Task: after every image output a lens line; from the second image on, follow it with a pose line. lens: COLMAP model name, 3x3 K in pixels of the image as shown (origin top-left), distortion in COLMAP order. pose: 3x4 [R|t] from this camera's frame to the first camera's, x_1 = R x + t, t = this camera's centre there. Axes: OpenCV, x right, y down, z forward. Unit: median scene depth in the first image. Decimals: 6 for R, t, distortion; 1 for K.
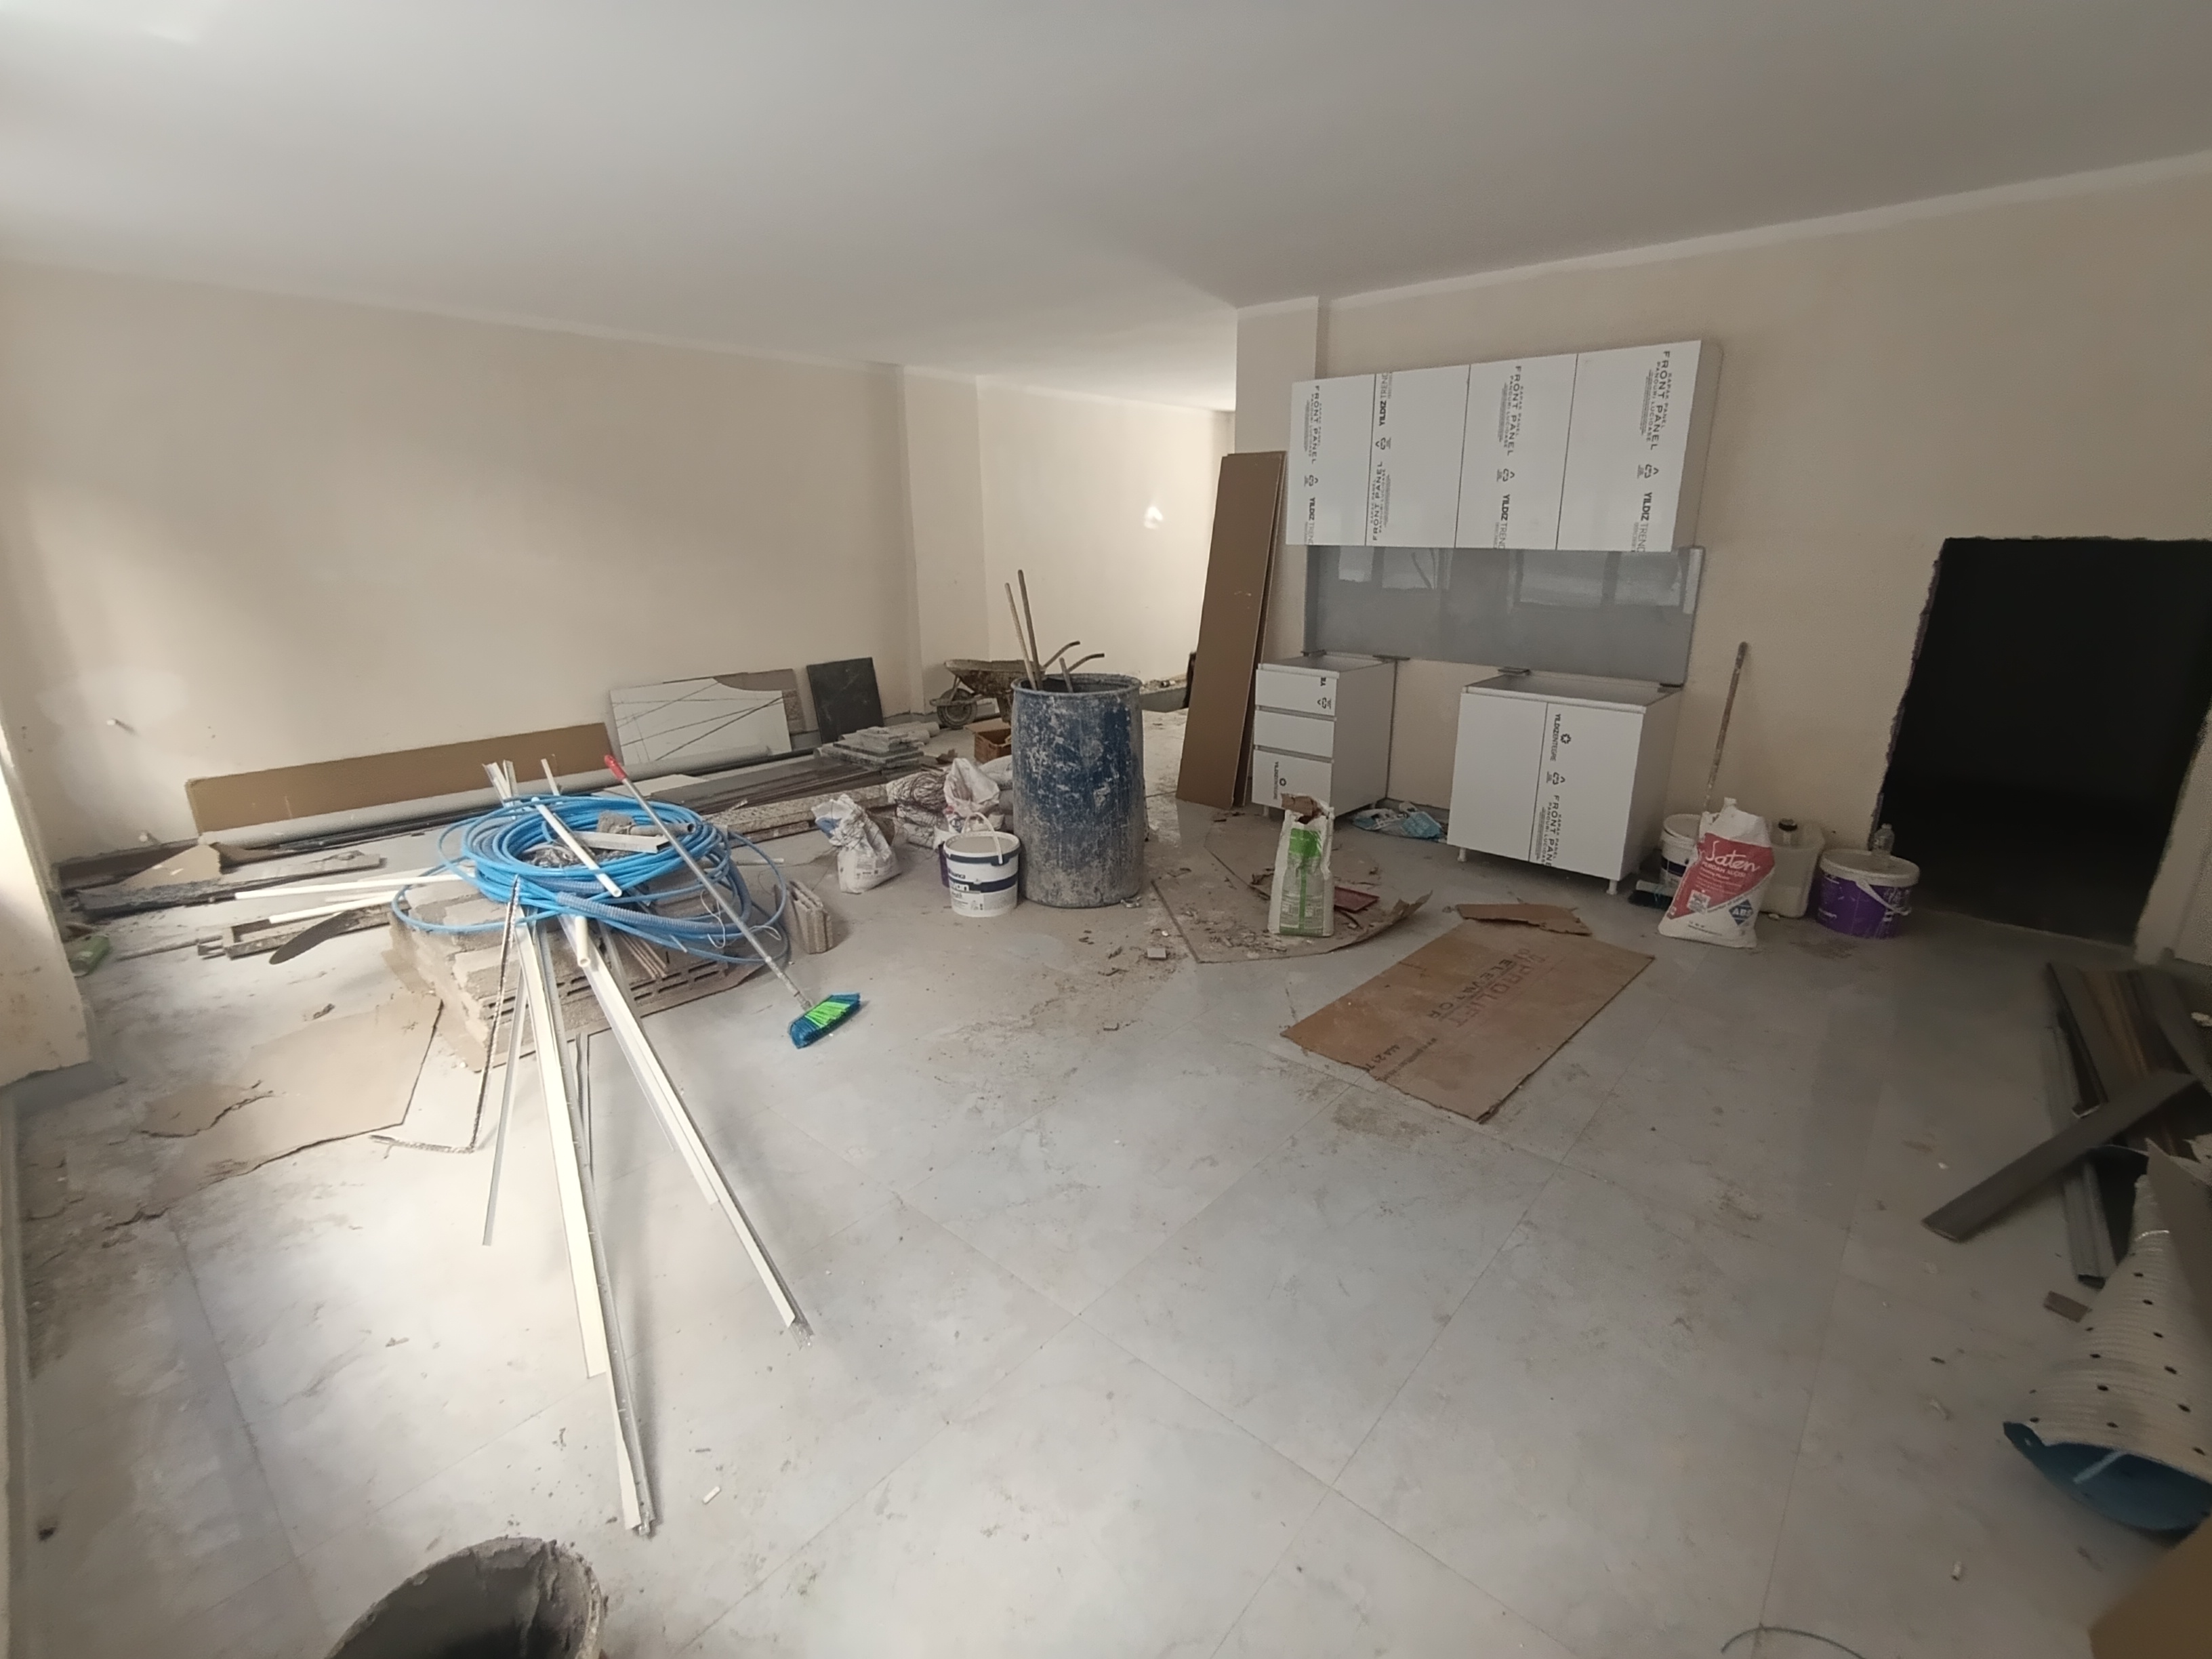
lens RADIAL K [[1020.8, 0, 1119.9], [0, 1020.8, 831.1], [0, 0, 1]] dist [-0.025556, 0.023764]
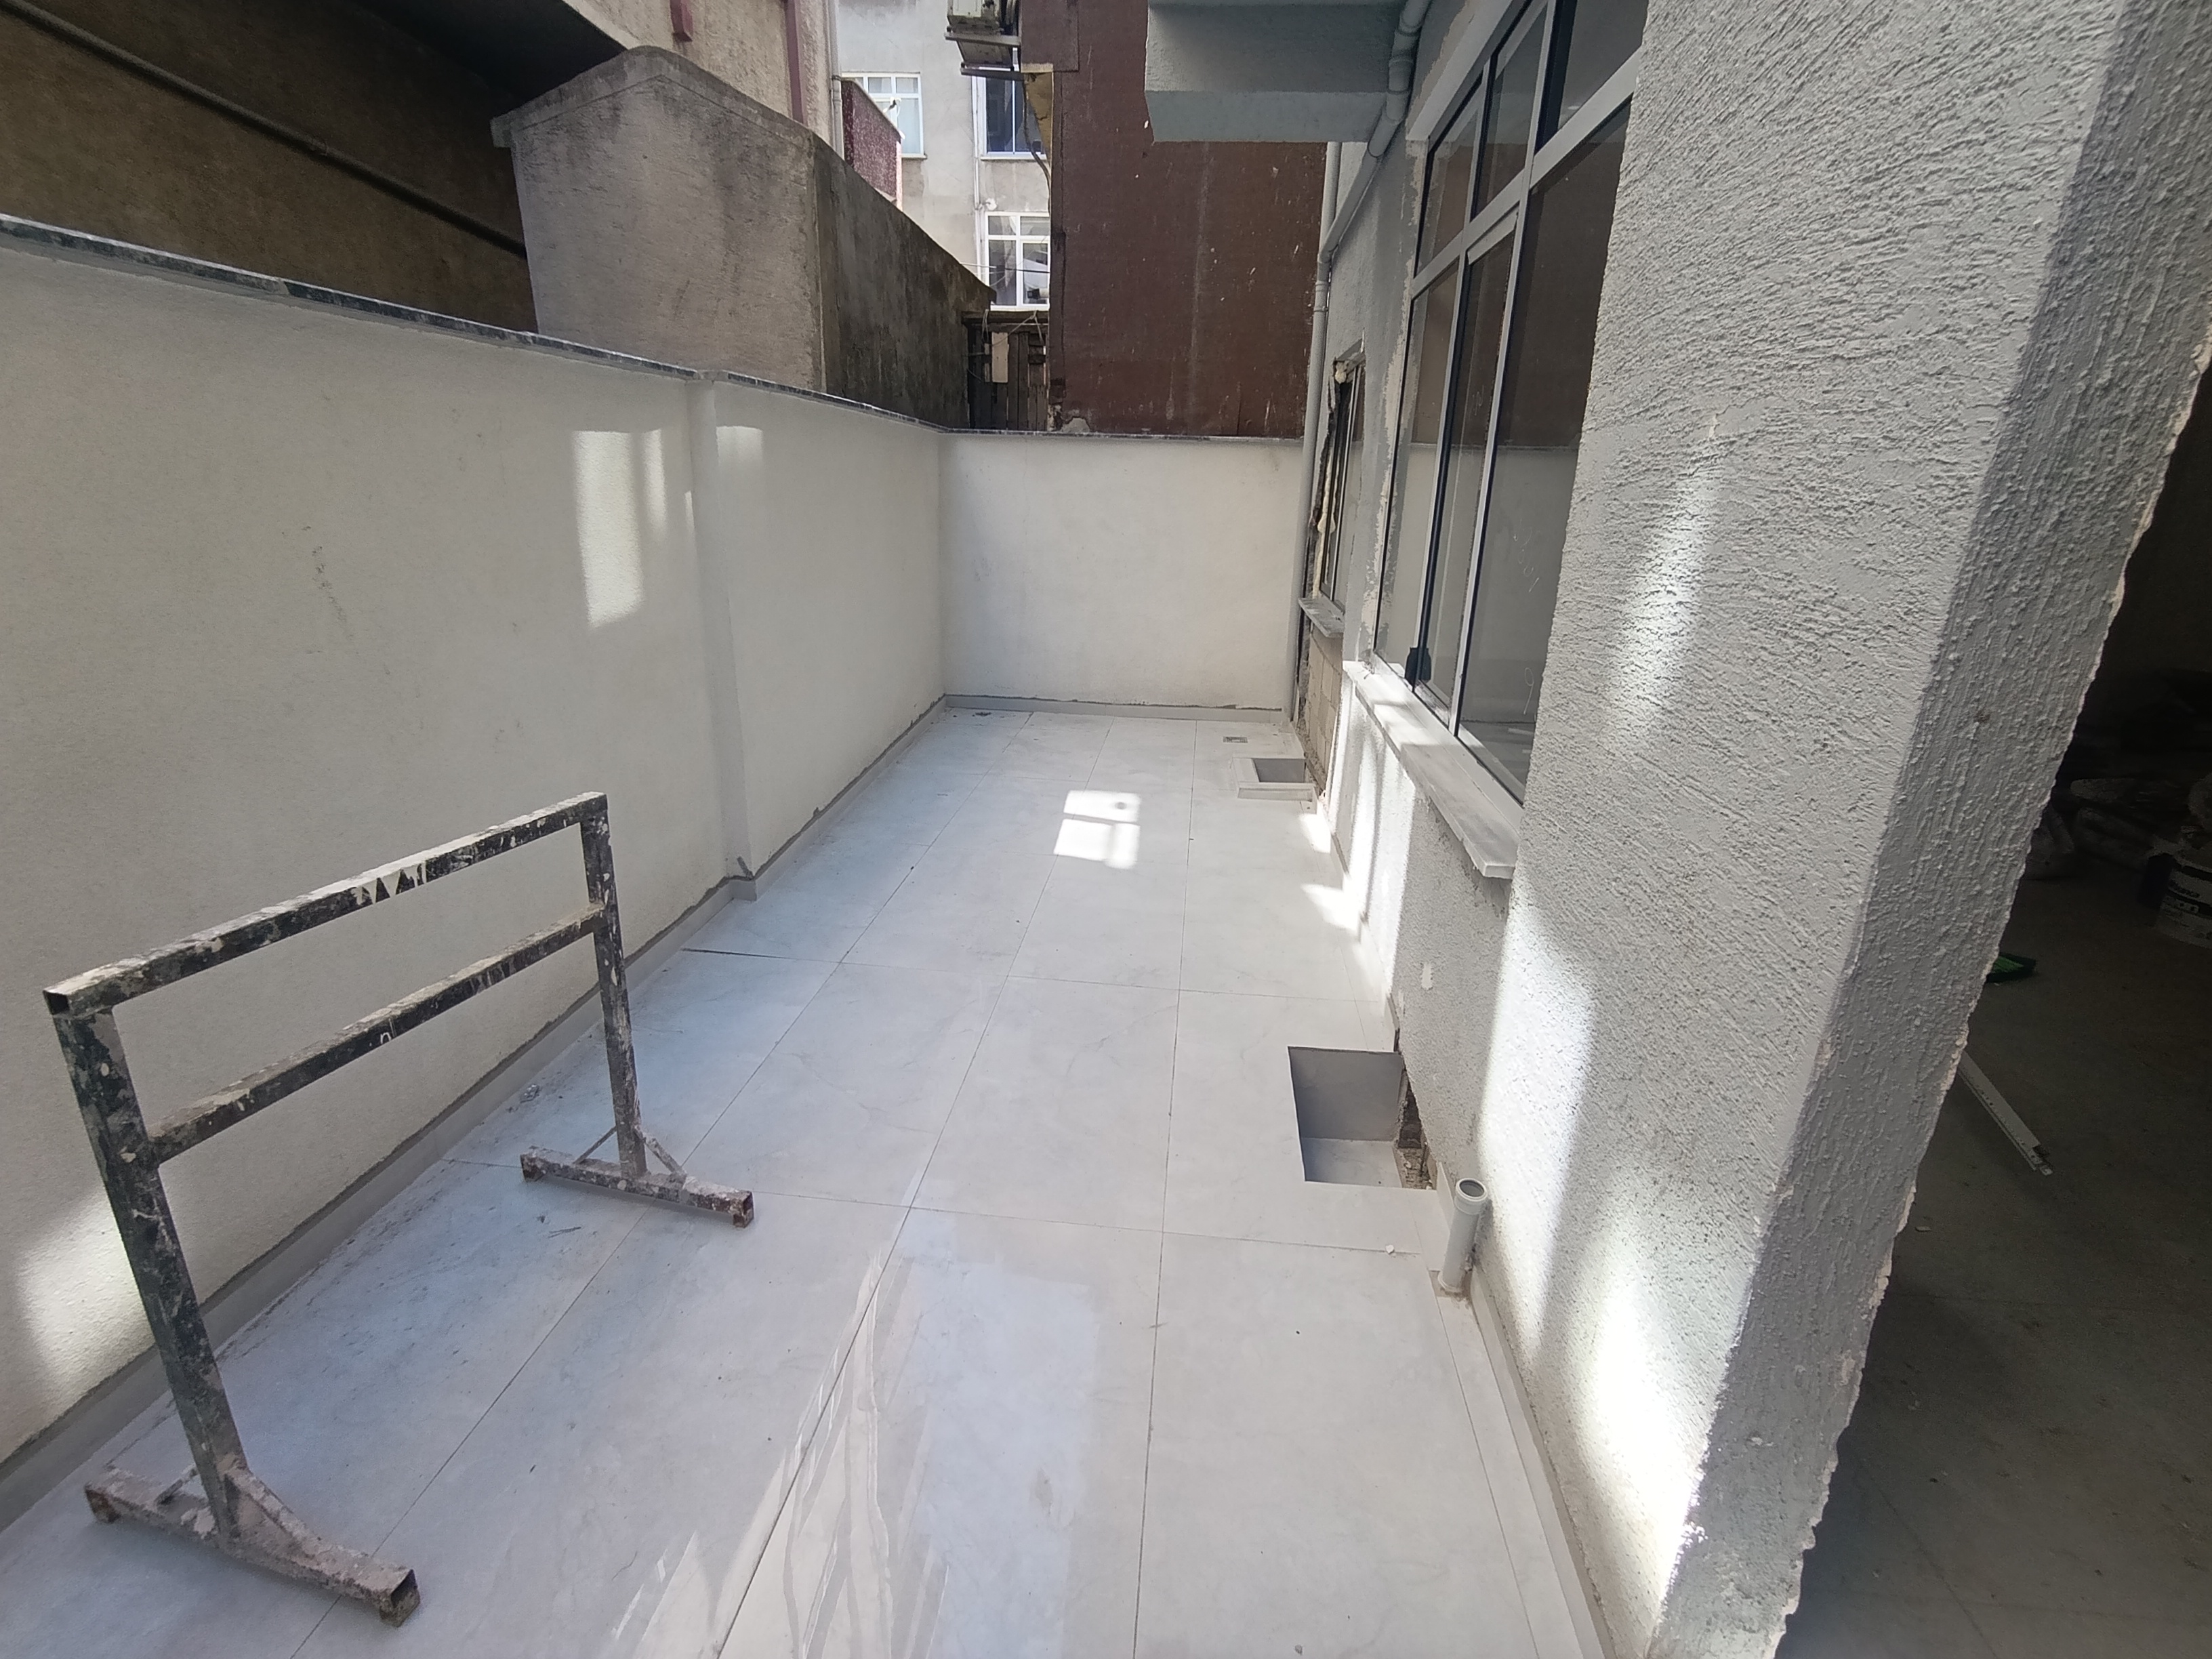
lens RADIAL K [[1008.4, 0, 1103.9], [0, 1008.4, 821.2], [0, 0, 1]] dist [0.005592, 0.000734]
pose [[0.605162, 0.275796, -0.746804, -0.088579], [-0.262007, 0.954813, 0.140300, 0.106798], [0.751752, 0.110763, 0.650077, -0.261658]]
